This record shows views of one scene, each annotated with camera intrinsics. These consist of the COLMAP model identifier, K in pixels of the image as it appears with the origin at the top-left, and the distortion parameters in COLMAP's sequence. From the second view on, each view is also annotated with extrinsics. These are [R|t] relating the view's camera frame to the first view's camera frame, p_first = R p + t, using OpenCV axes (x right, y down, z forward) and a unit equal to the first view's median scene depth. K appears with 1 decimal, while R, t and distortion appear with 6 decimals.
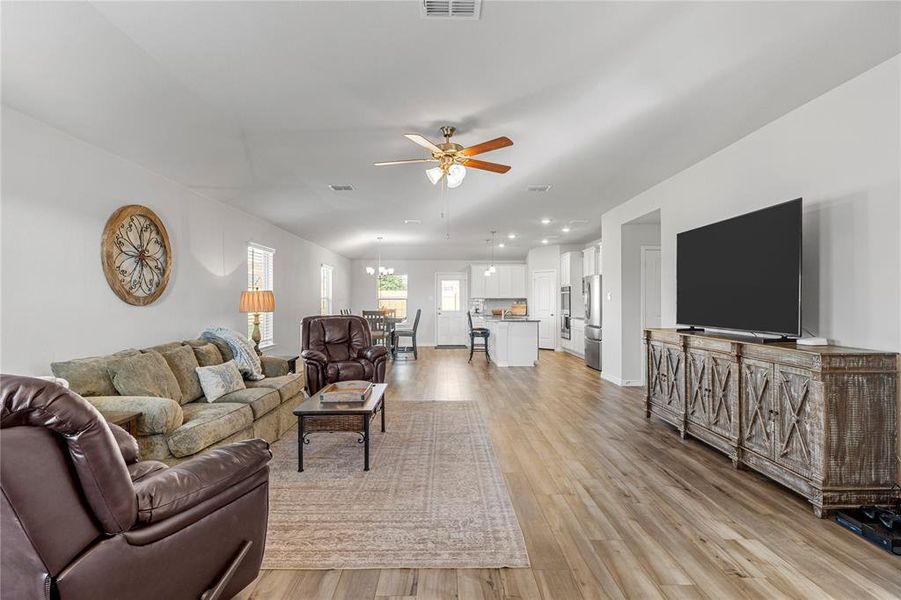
lens RADIAL K [[453.8, 0, 450.5], [0, 453.8, 300.0], [0, 0, 1]] dist [0.001283, -0.000011]
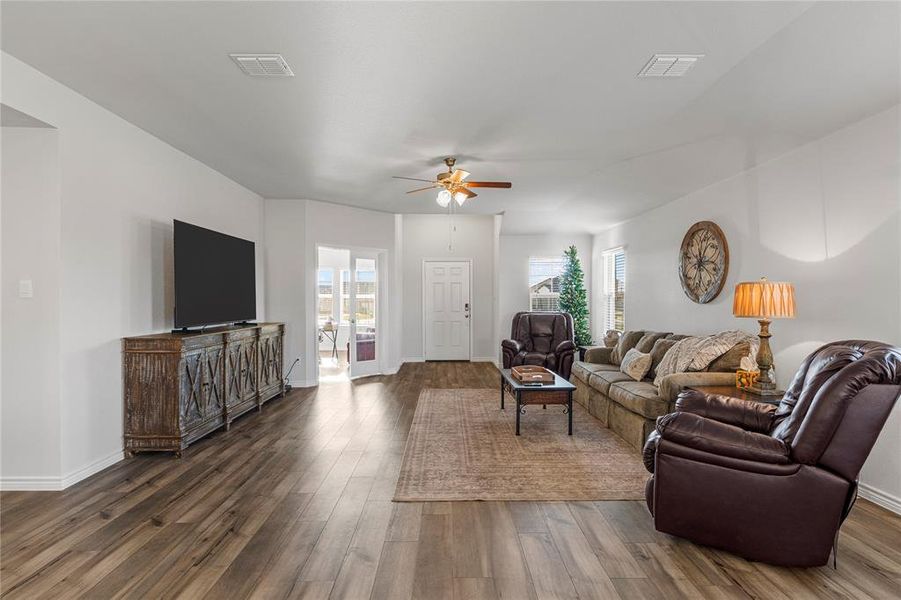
lens RADIAL K [[459.2, 0, 450.8], [0, 459.2, 301.4], [0, 0, 1]] dist [-0.000121, 0.000449]
pose [[-0.999997, 0.000894, 0.002157, -0.009233], [0.000899, 0.999997, 0.002355, 0.003870], [-0.002154, 0.002357, -0.999995, 2.173453]]
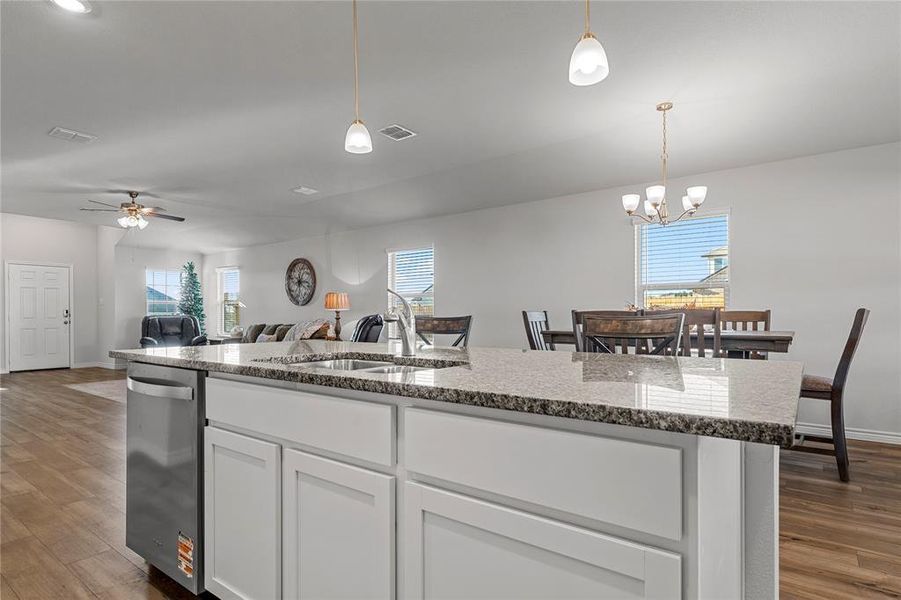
lens RADIAL K [[503.9, 0, 452.3], [0, 503.9, 302.2], [0, 0, 1]] dist [0.000493, -0.000812]
pose [[-0.624781, -0.021287, -0.780509, 0.671913], [0.004199, 0.999522, -0.030622, 0.068039], [0.780788, -0.022409, -0.624394, 2.909907]]
